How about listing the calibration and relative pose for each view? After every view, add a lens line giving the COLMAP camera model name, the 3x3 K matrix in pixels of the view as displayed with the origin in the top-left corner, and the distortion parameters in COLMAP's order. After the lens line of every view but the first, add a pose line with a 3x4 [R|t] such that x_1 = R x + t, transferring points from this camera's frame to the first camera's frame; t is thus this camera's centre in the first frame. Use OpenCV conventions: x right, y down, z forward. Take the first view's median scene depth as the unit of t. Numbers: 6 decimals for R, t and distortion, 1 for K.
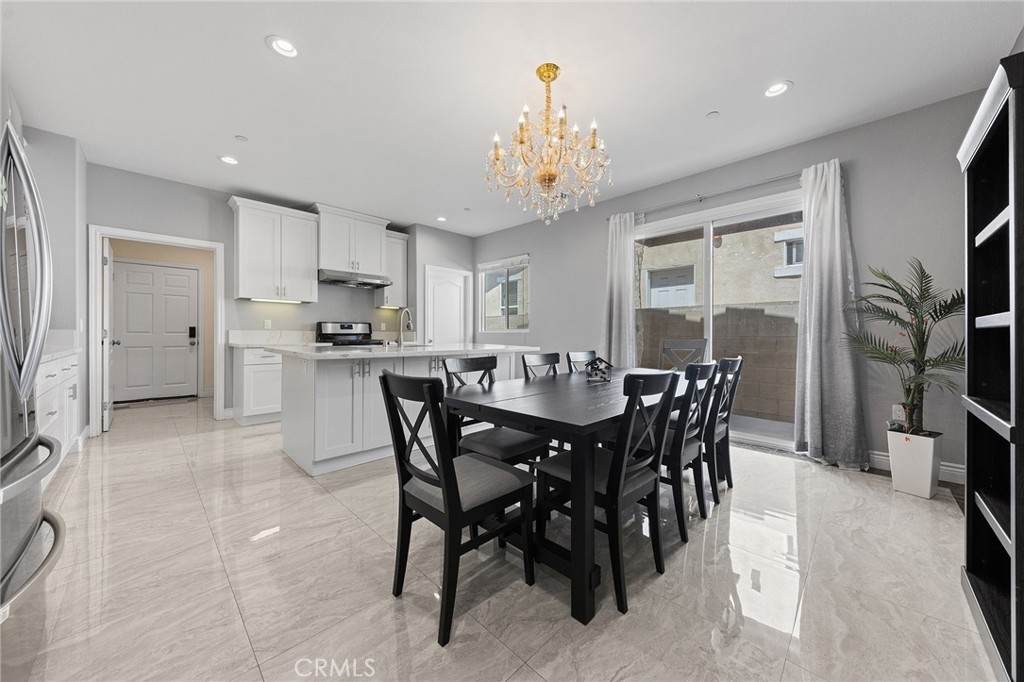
lens RADIAL K [[356.0, 0, 517.5], [0, 356.0, 336.4], [0, 0, 1]] dist [0.001058, 0.000009]
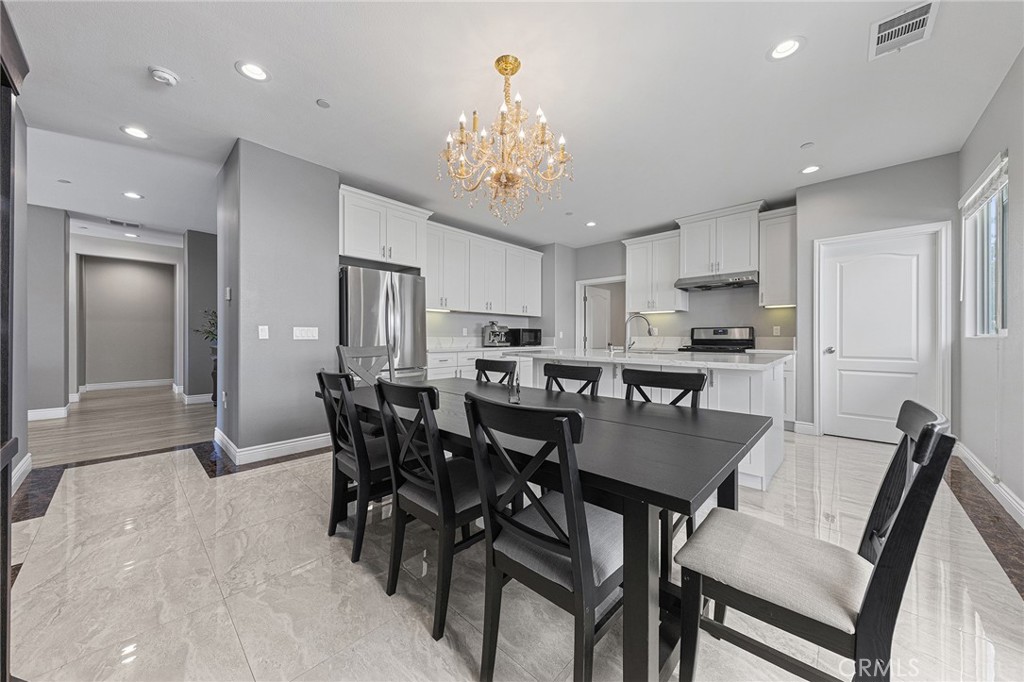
lens RADIAL K [[356.0, 0, 517.5], [0, 356.0, 336.4], [0, 0, 1]] dist [0.001058, 0.000009]
pose [[0.015257, -0.004413, -0.999874, 0.509944], [-0.007742, 0.999960, -0.004532, -0.007979], [0.999854, 0.007810, 0.015222, 0.493700]]
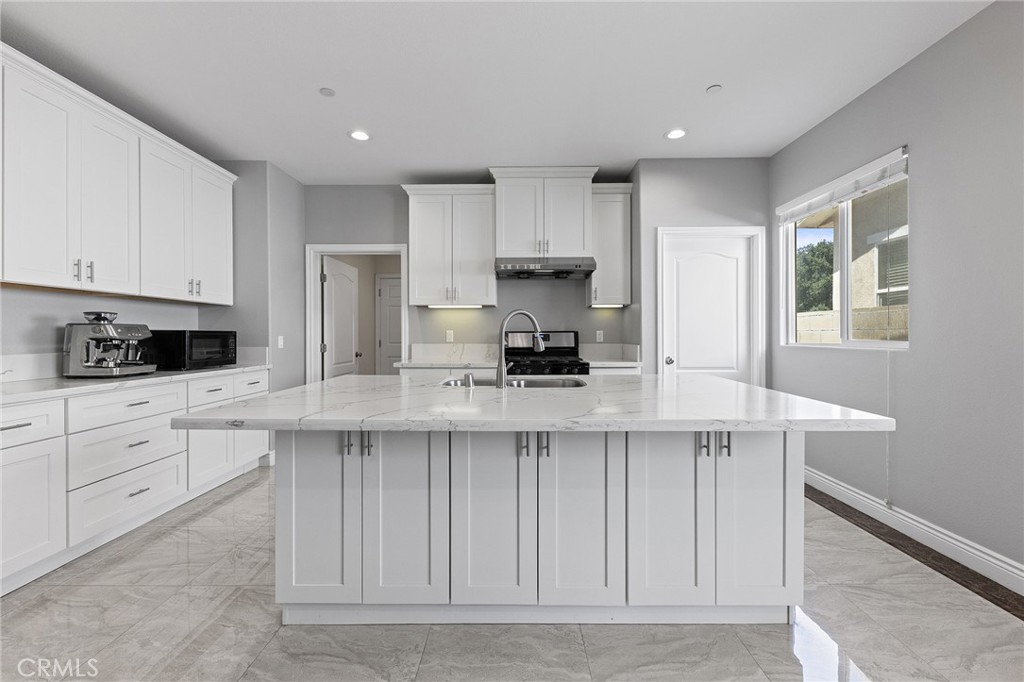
lens RADIAL K [[417.1, 0, 513.2], [0, 417.1, 336.6], [0, 0, 1]] dist [0.001499, -0.000324]
pose [[0.686481, -0.001850, -0.727145, 0.079910], [-0.000354, 0.999996, -0.002878, -0.029806], [0.727147, 0.002233, 0.686478, 0.447934]]
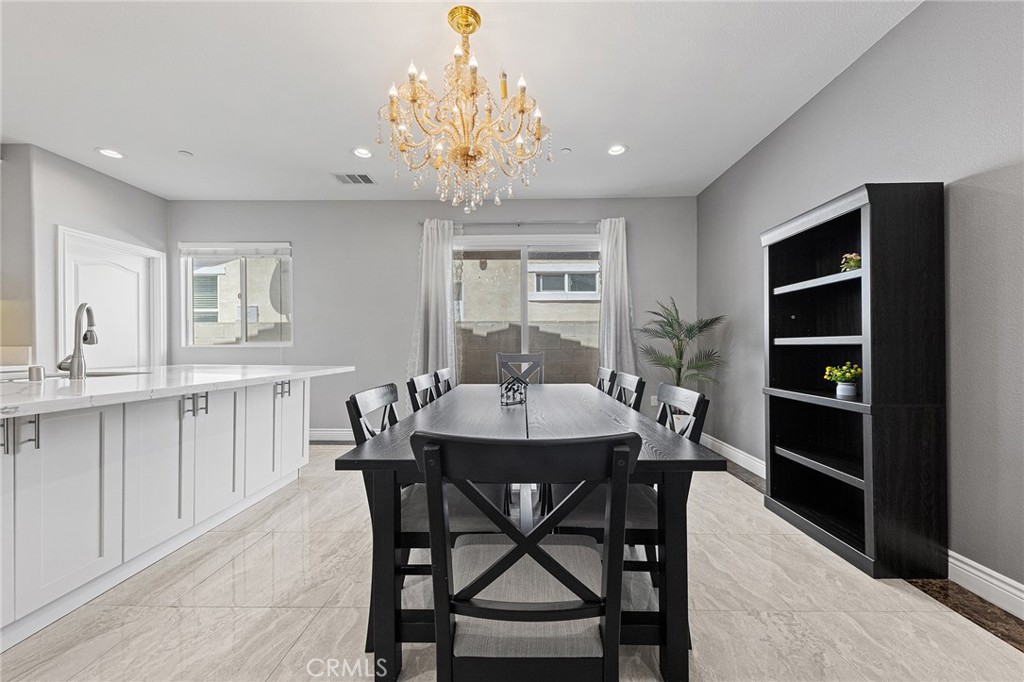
lens RADIAL K [[353.1, 0, 516.6], [0, 353.1, 346.2], [0, 0, 1]] dist [0.001822, 0.000052]
pose [[0.724390, -0.006249, 0.689362, -0.145526], [0.011366, 0.999931, -0.002879, -0.005274], [-0.689297, 0.009921, 0.724411, 0.140682]]
